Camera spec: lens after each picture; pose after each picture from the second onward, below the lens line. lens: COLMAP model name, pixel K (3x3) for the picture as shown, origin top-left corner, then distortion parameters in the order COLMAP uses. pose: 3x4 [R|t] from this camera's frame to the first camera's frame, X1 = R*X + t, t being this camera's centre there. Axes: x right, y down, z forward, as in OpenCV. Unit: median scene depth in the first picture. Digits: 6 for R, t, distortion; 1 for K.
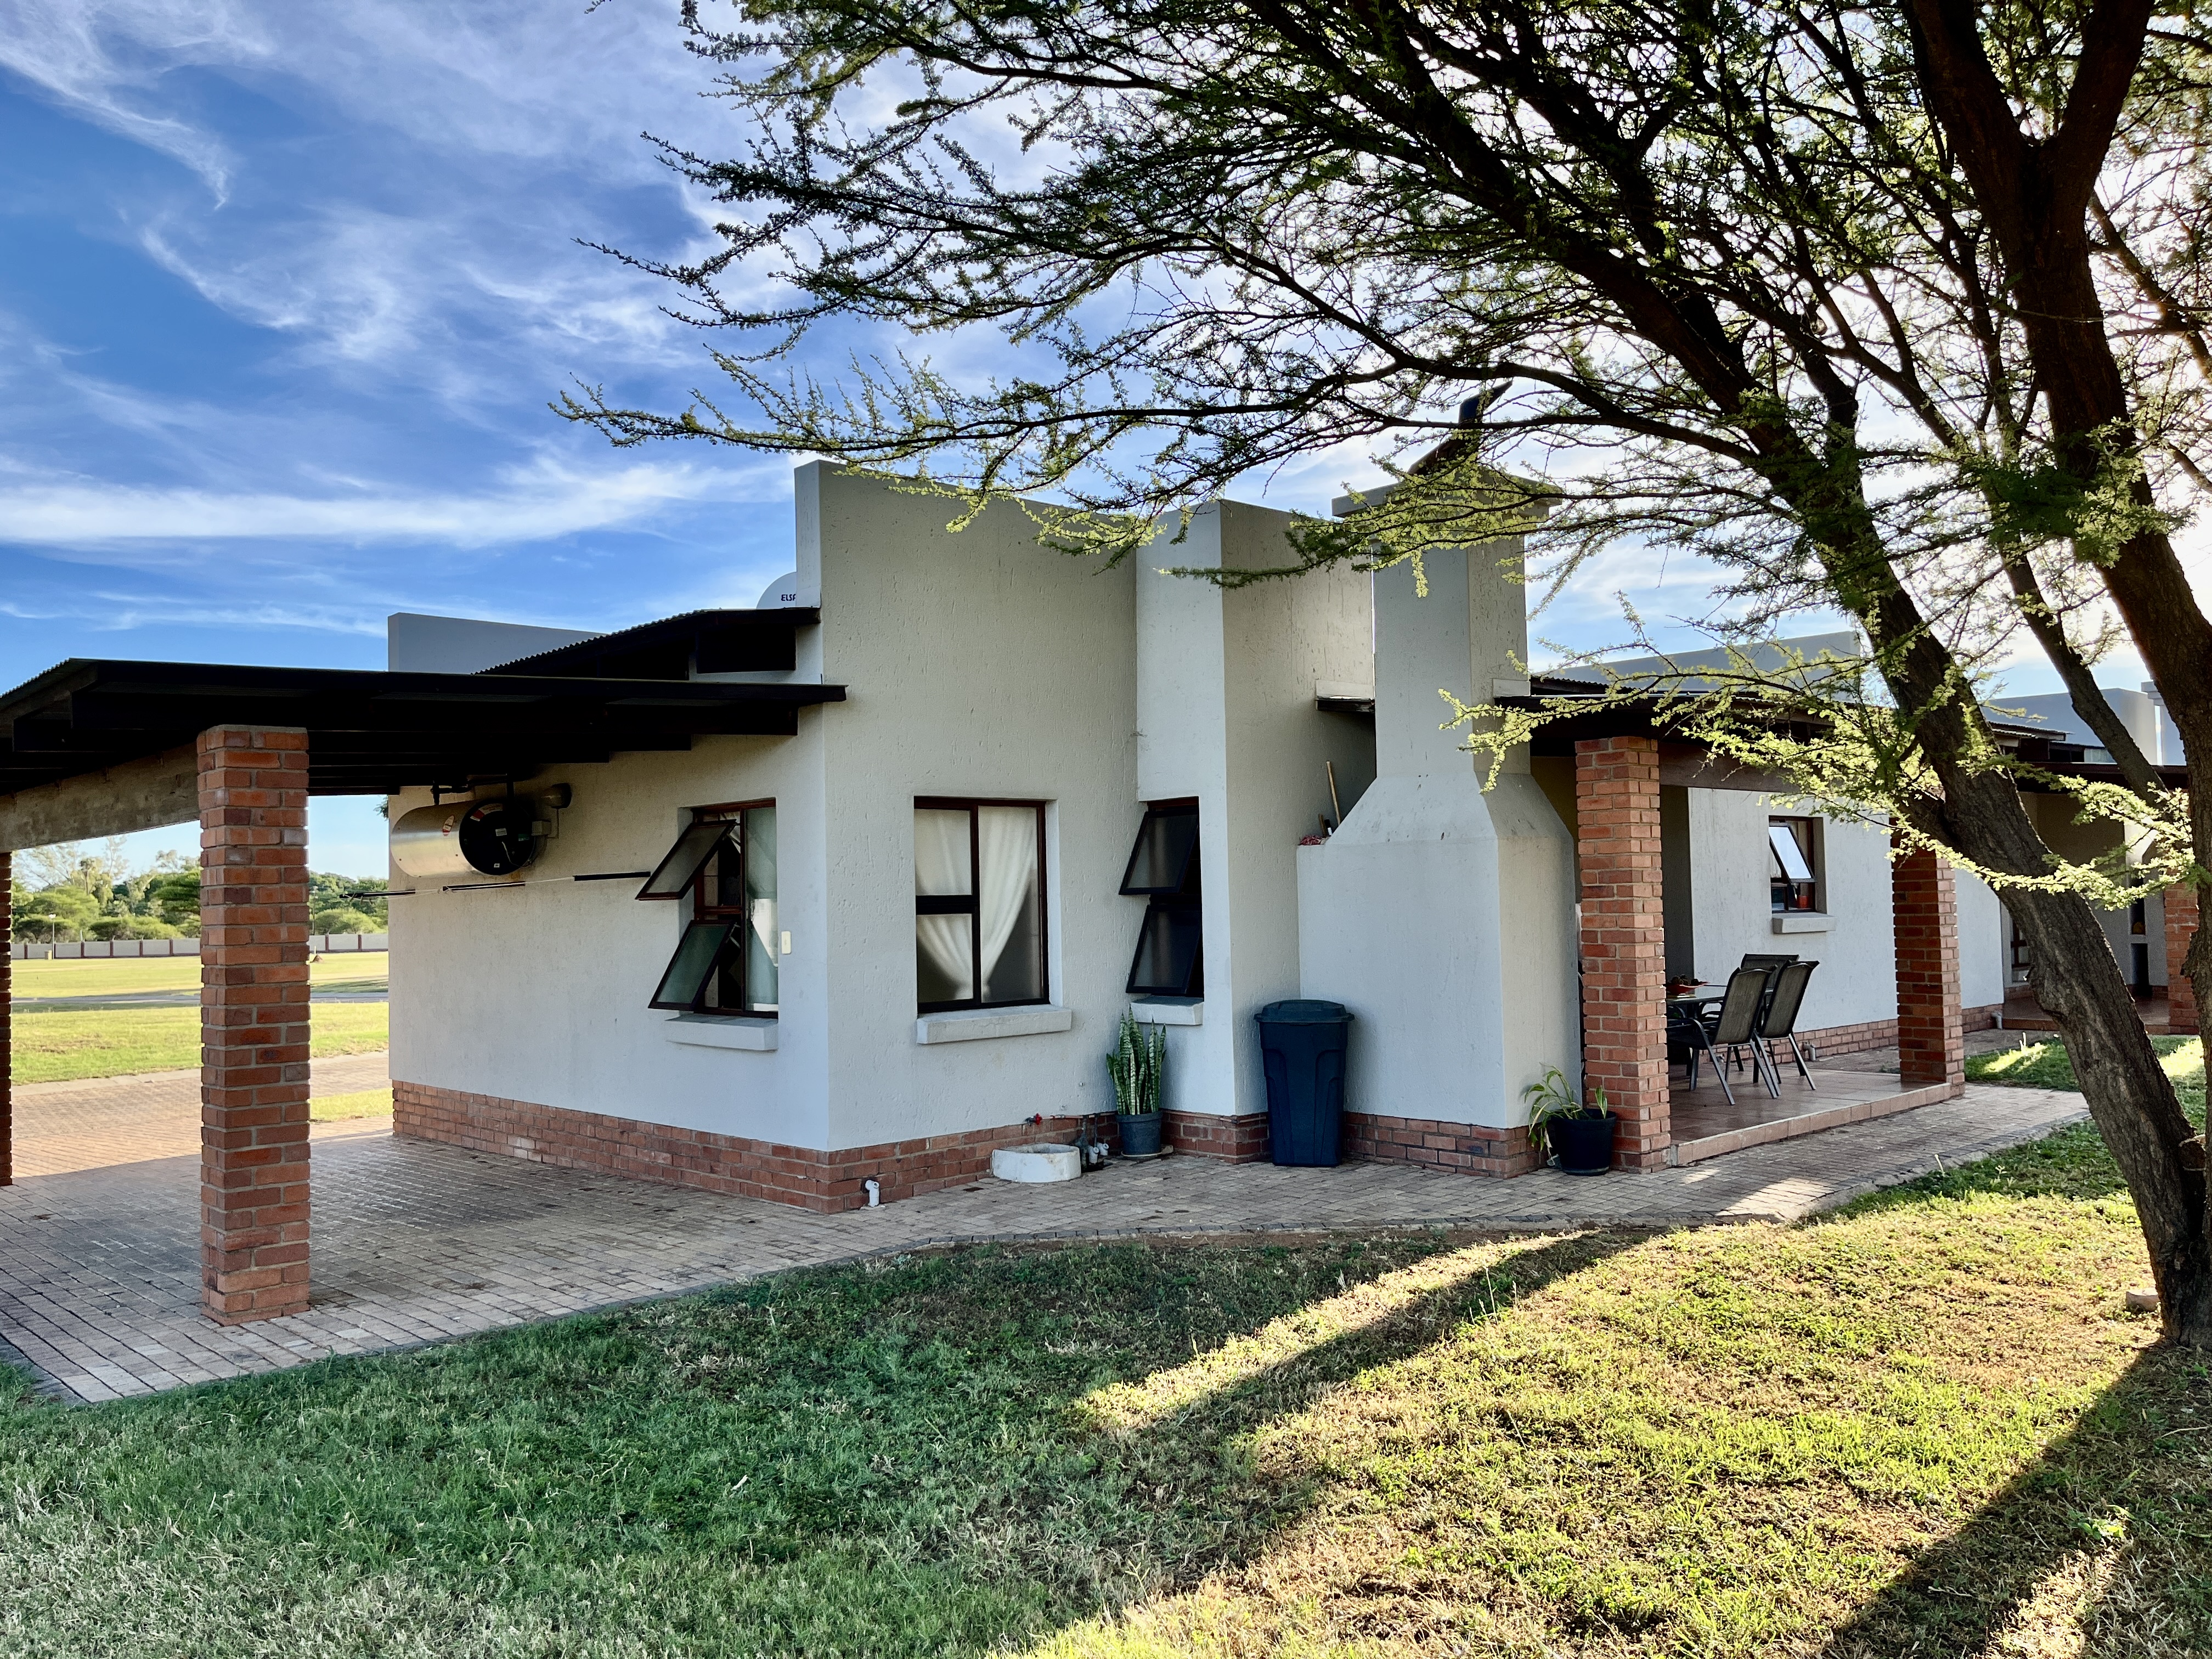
lens RADIAL K [[1679.9, 0, 1106.0], [0, 1679.9, 834.2], [0, 0, 1]] dist [0.053954, -0.069657]
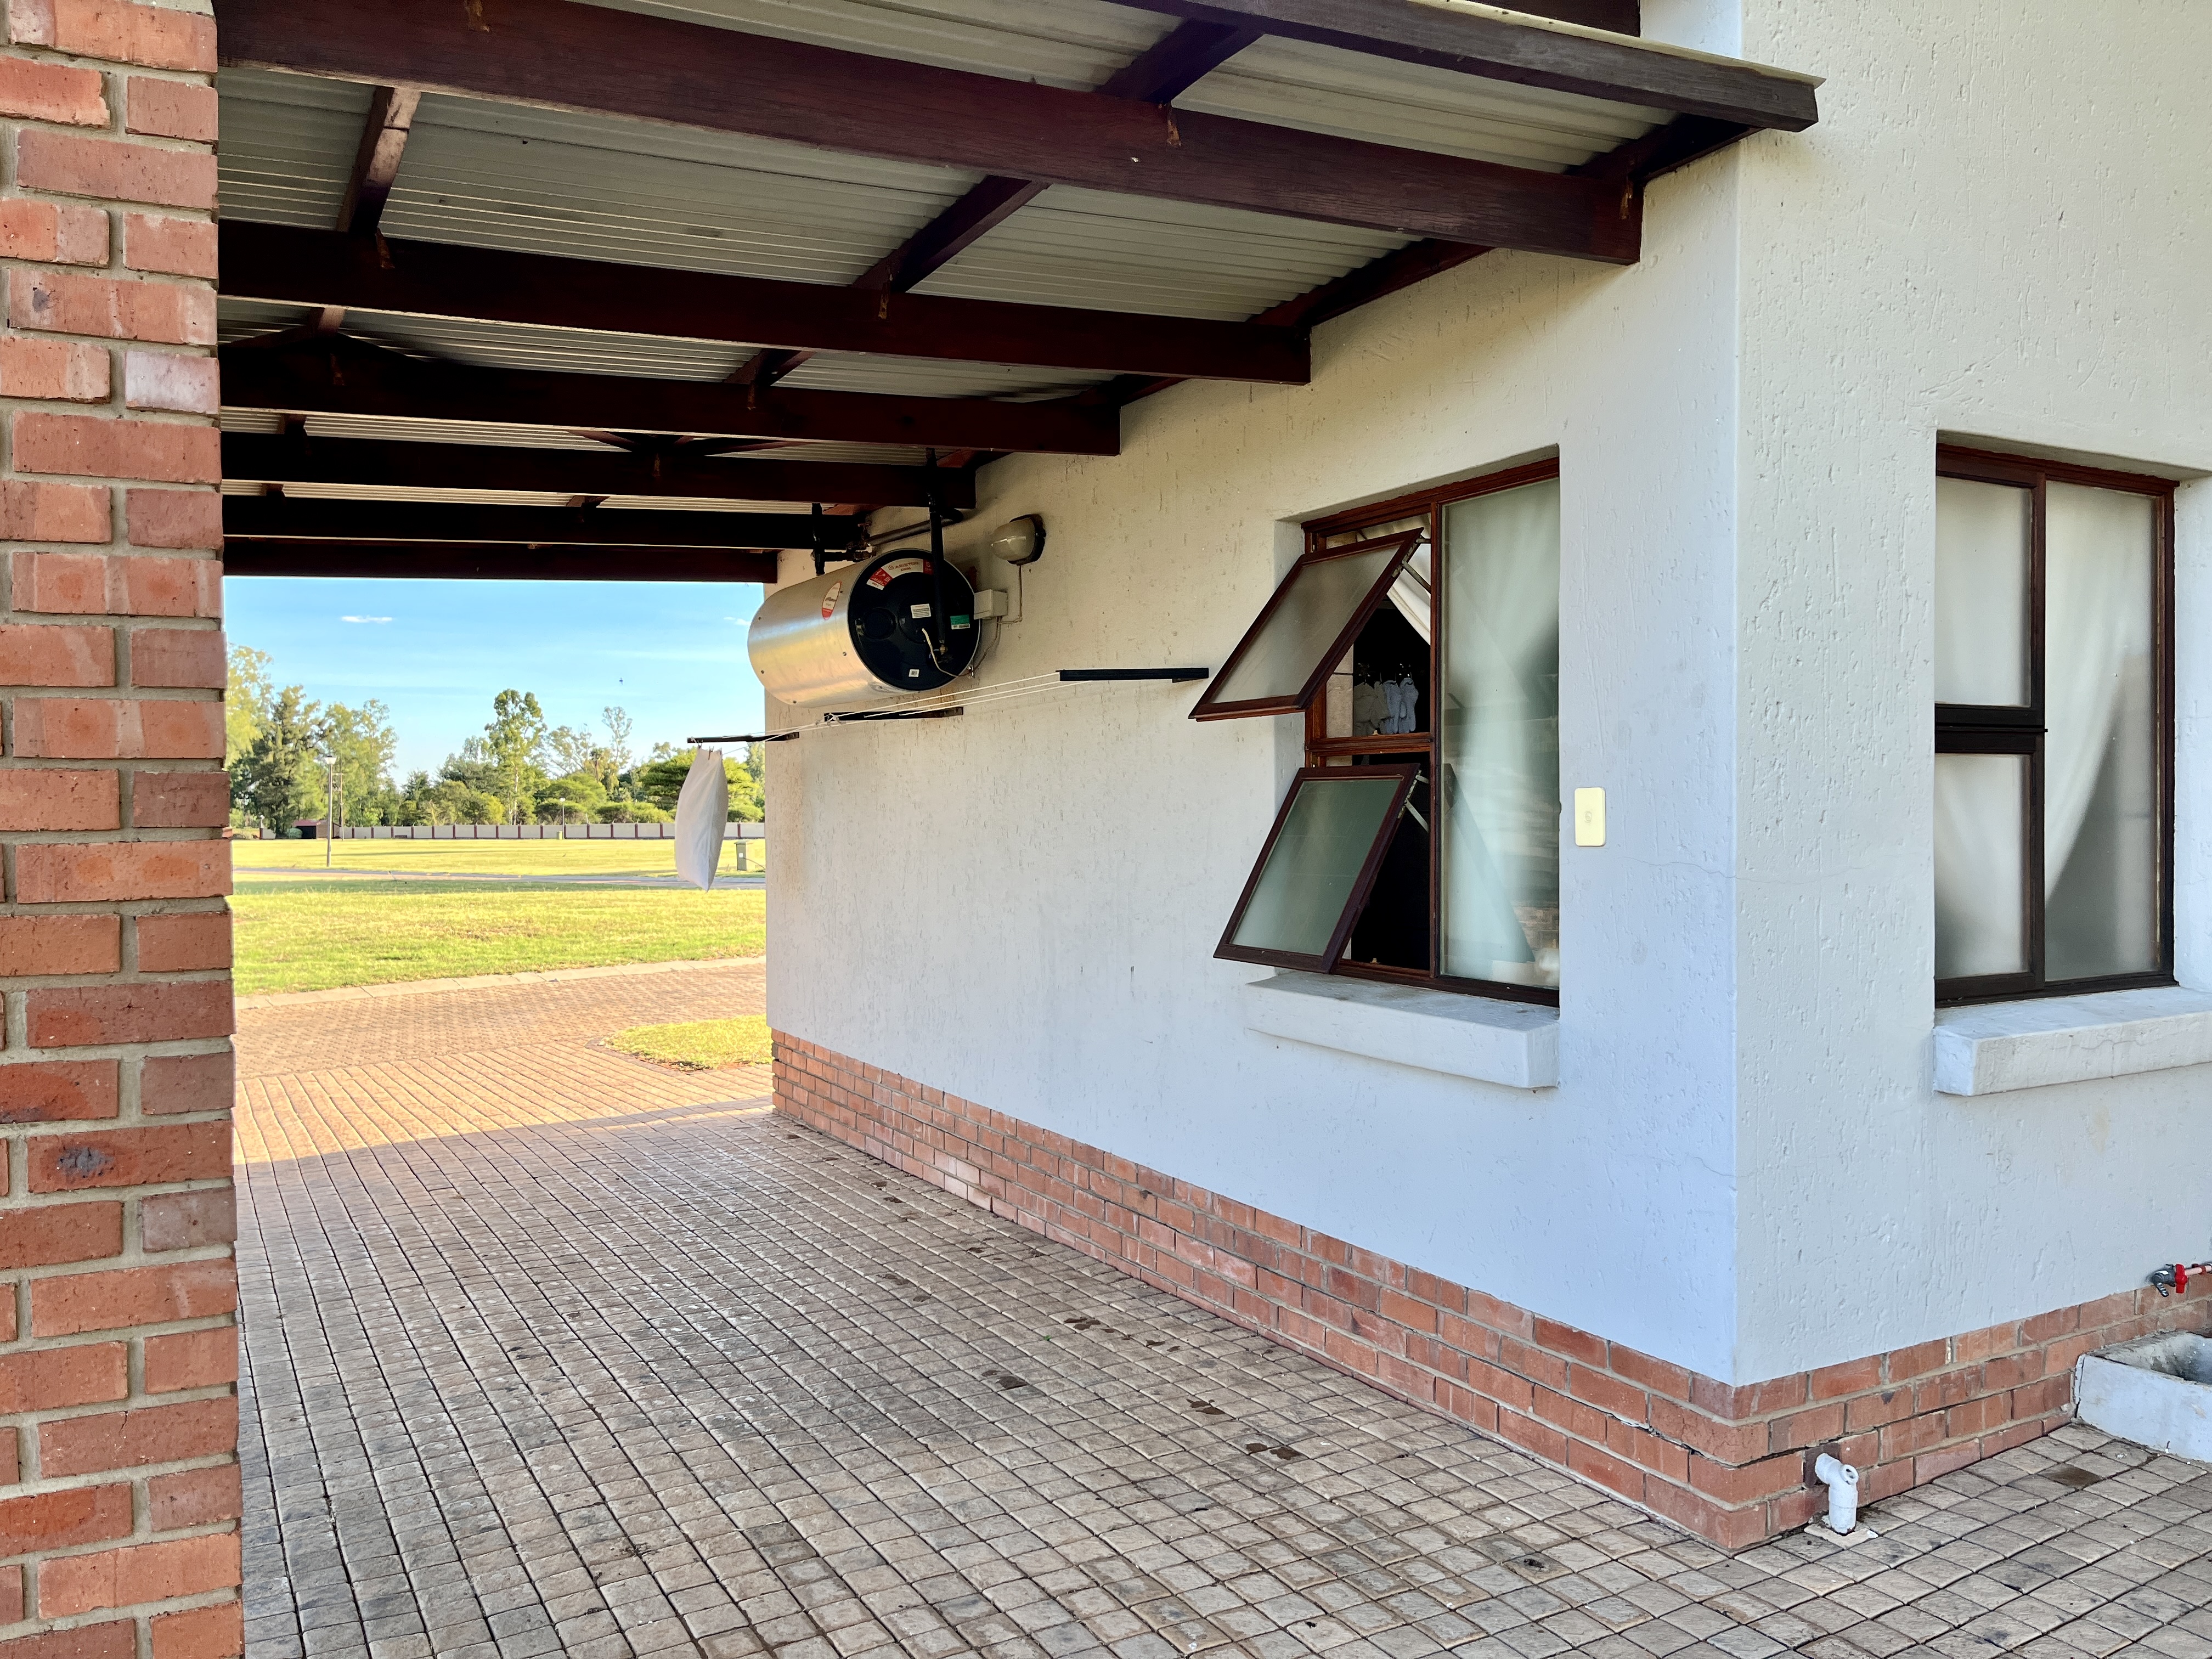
lens RADIAL K [[1679.9, 0, 1106.9], [0, 1679.9, 828.6], [0, 0, 1]] dist [0.053954, -0.069657]
pose [[0.968958, 0.019984, -0.246415, -0.186111], [-0.006050, 0.998346, 0.057174, 0.041835], [0.247150, -0.053908, 0.967477, 0.548587]]
